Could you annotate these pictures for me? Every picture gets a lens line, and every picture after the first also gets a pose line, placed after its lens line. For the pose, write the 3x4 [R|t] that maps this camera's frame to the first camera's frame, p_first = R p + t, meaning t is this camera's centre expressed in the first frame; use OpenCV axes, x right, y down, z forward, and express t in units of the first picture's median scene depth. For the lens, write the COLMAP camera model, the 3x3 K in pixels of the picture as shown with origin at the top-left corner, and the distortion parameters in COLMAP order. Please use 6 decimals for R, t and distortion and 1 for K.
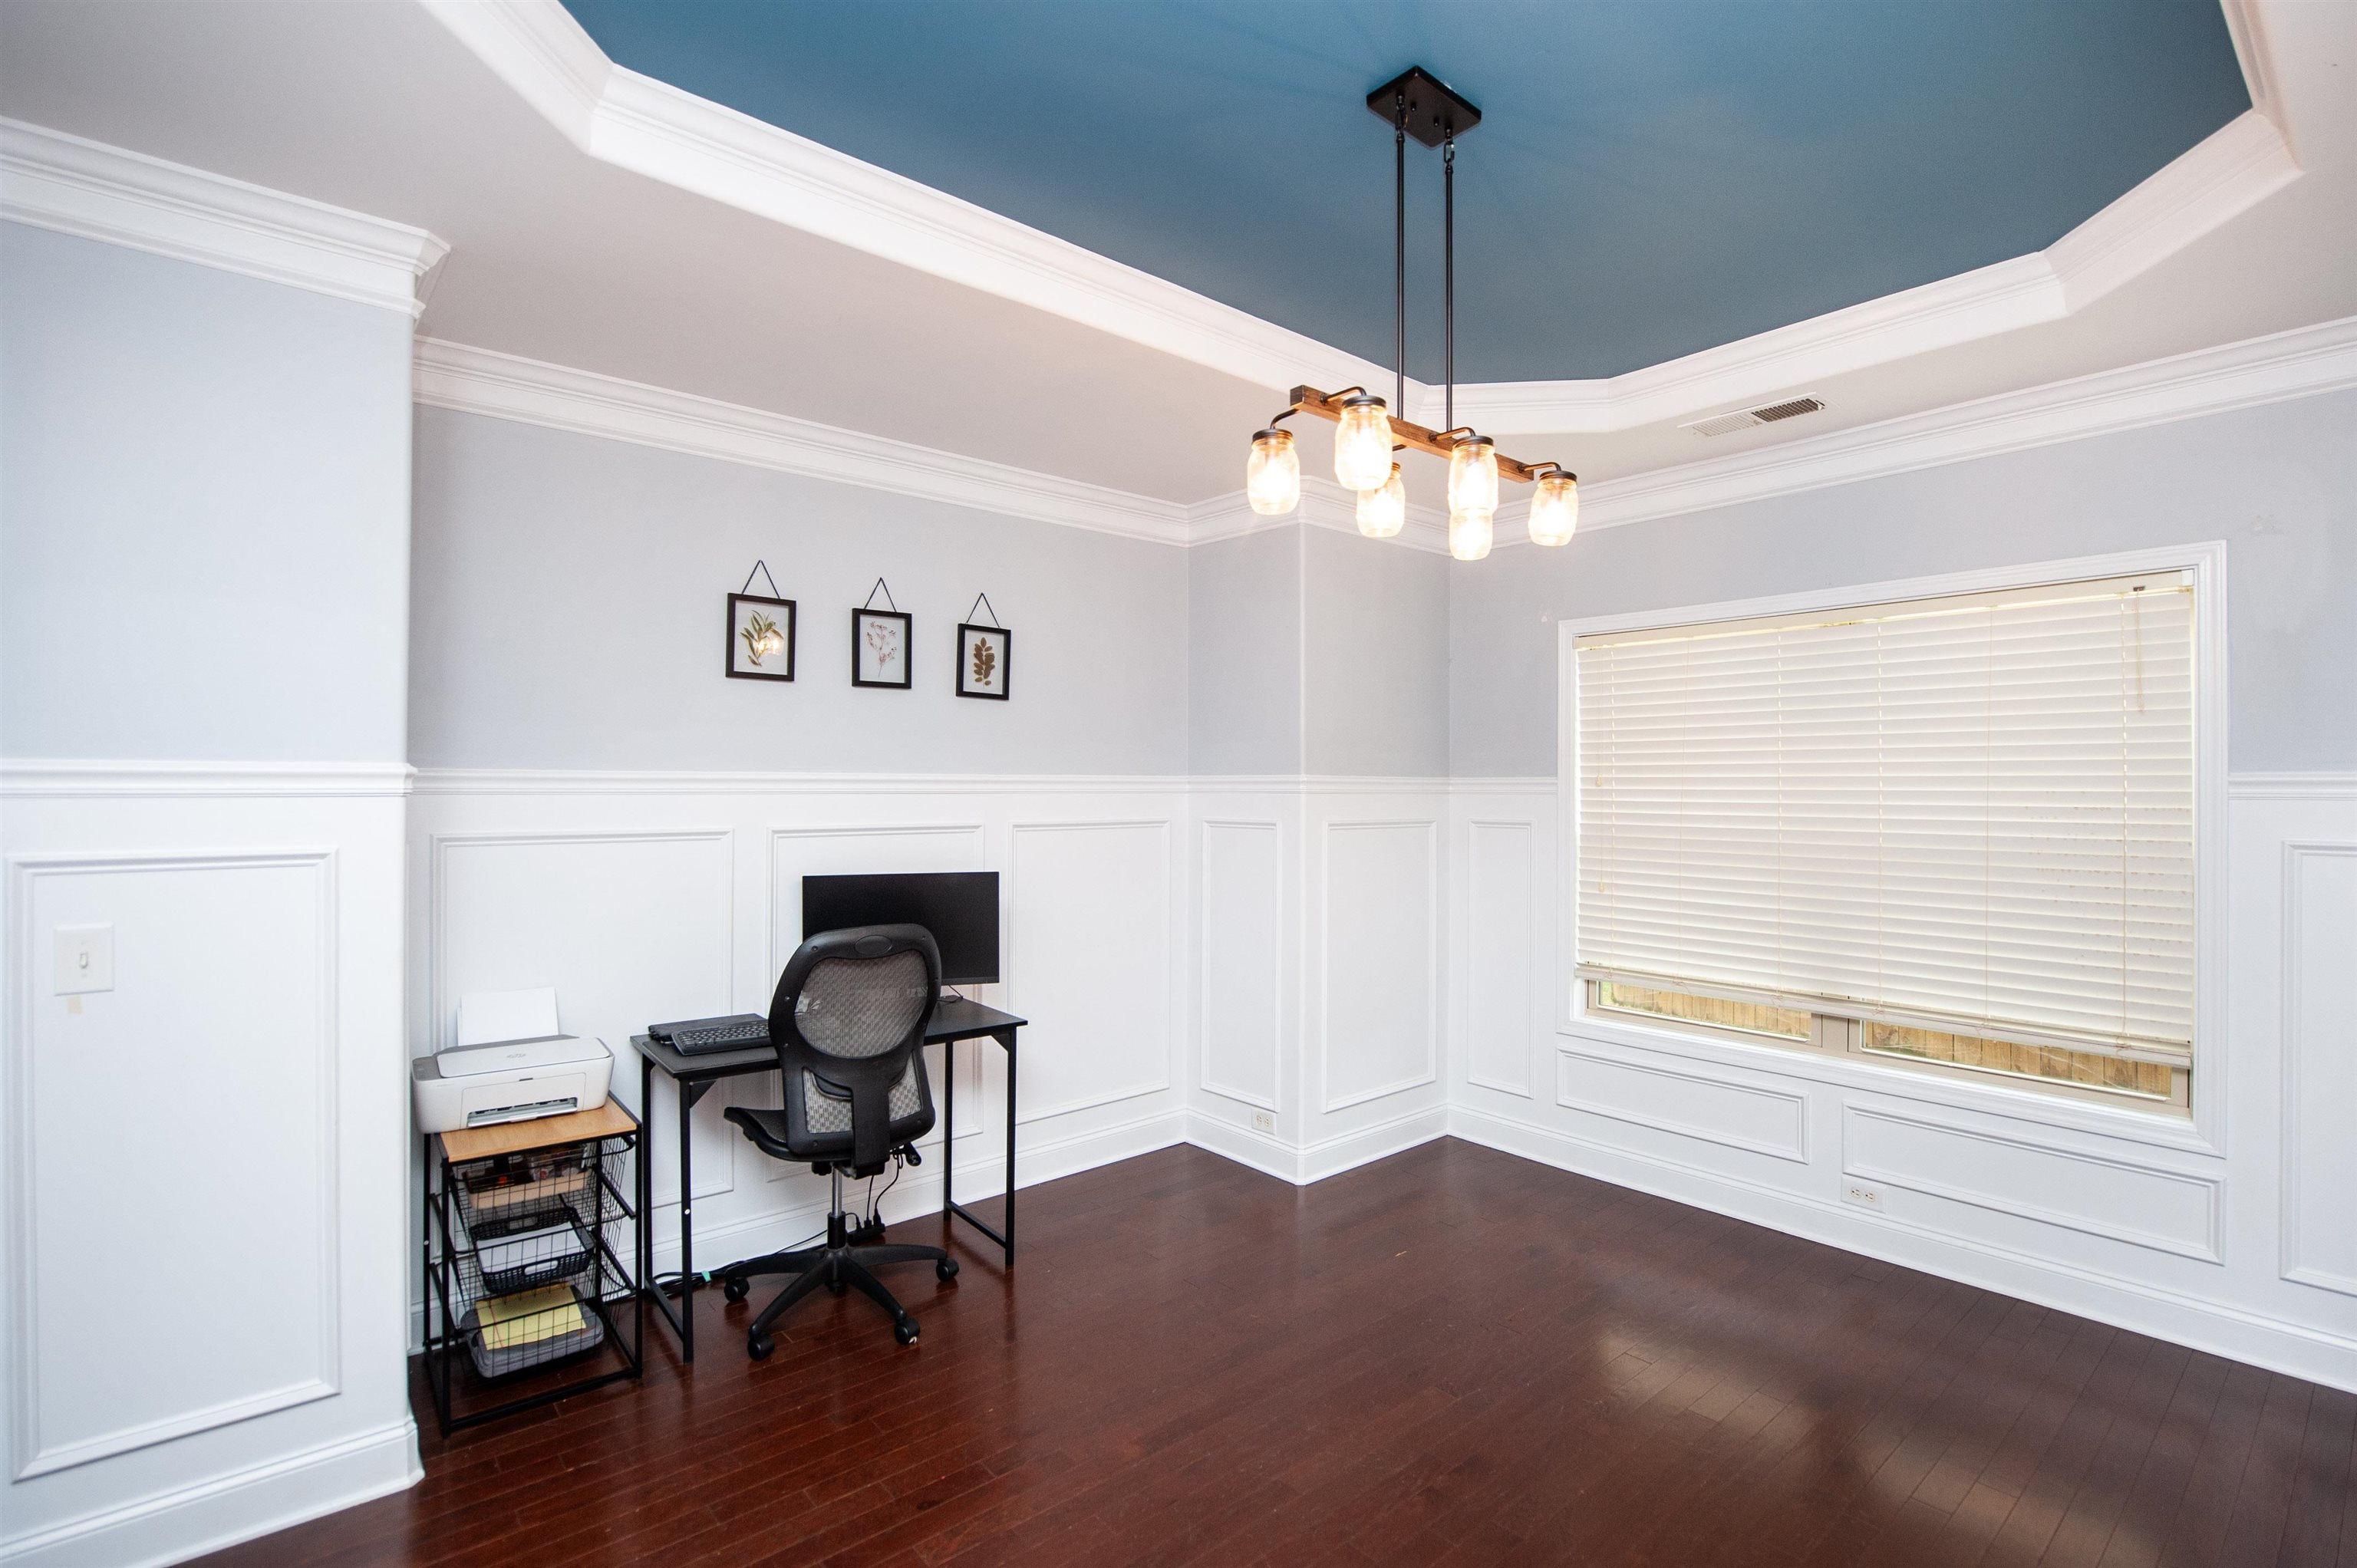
lens RADIAL K [[1096.5, 0, 1178.5], [0, 1096.5, 784.0], [0, 0, 1]] dist [-0.004268, -0.001099]
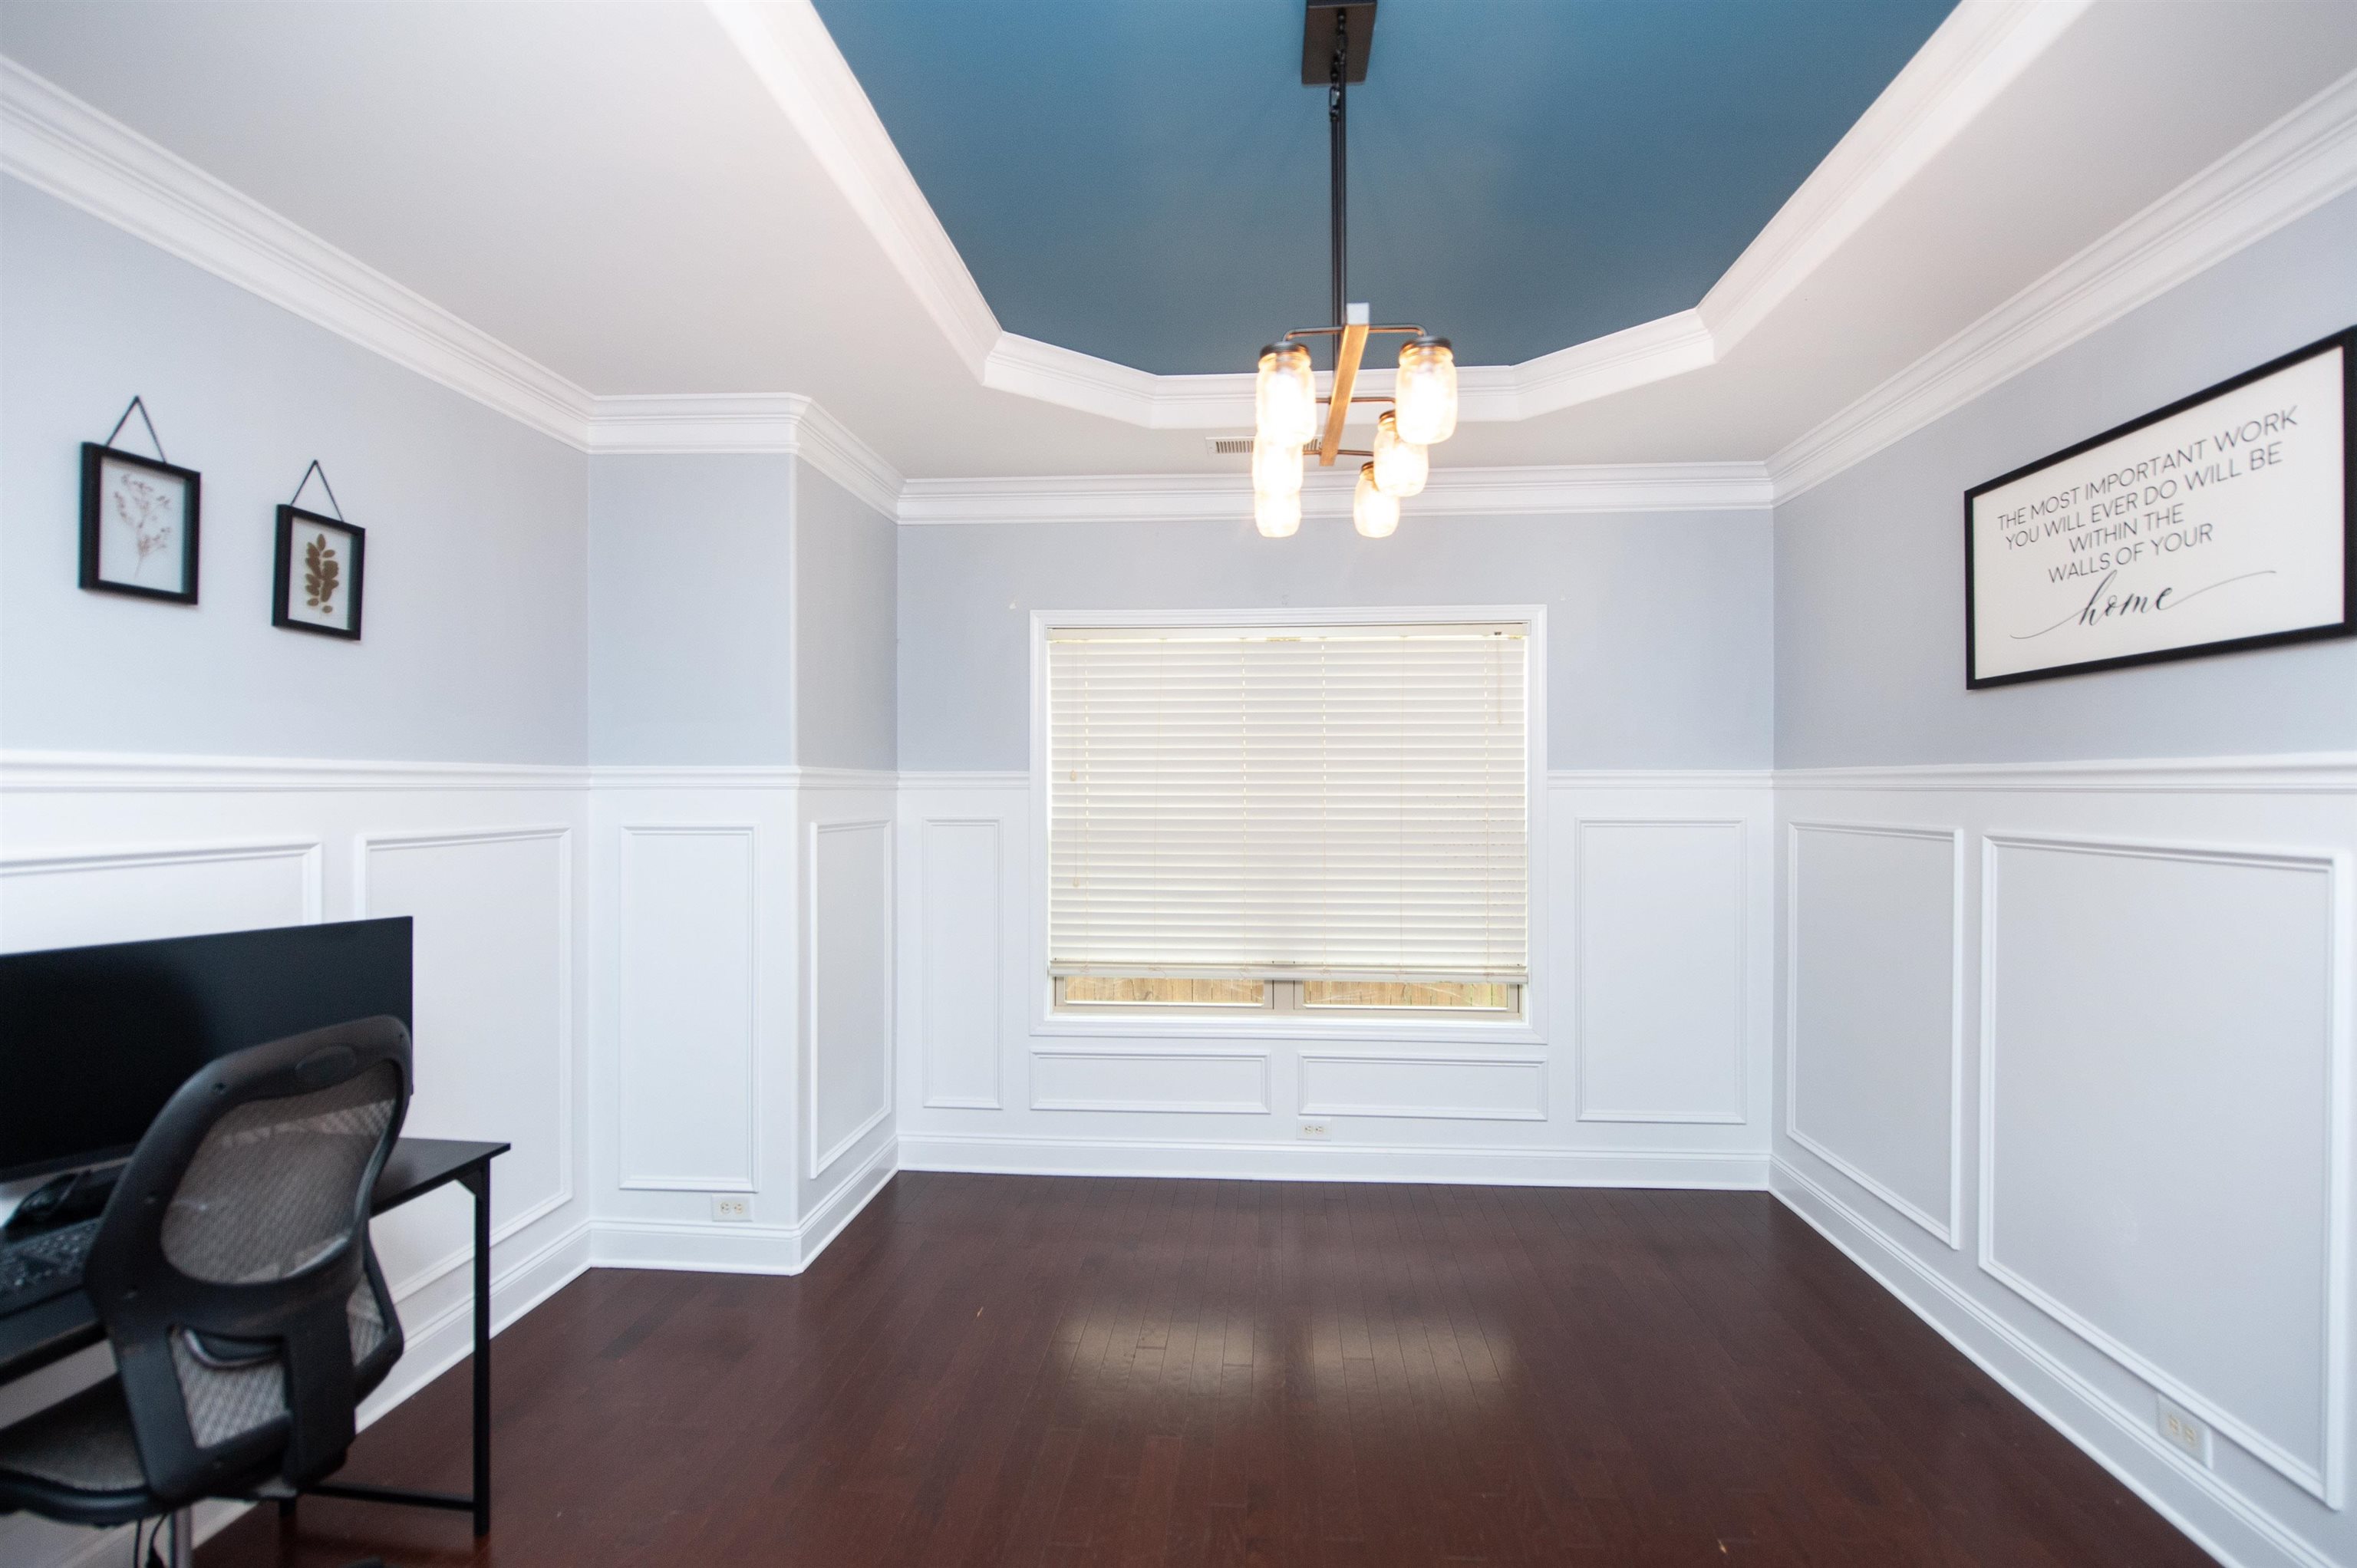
lens RADIAL K [[1115.5, 0, 1191.1], [0, 1115.5, 784.1], [0, 0, 1]] dist [-0.009315, -0.001489]
pose [[0.703461, -0.000284, 0.710734, -0.275623], [0.000478, 1.000000, -0.000074, 0.005406], [-0.710733, 0.000392, 0.703461, 0.223789]]
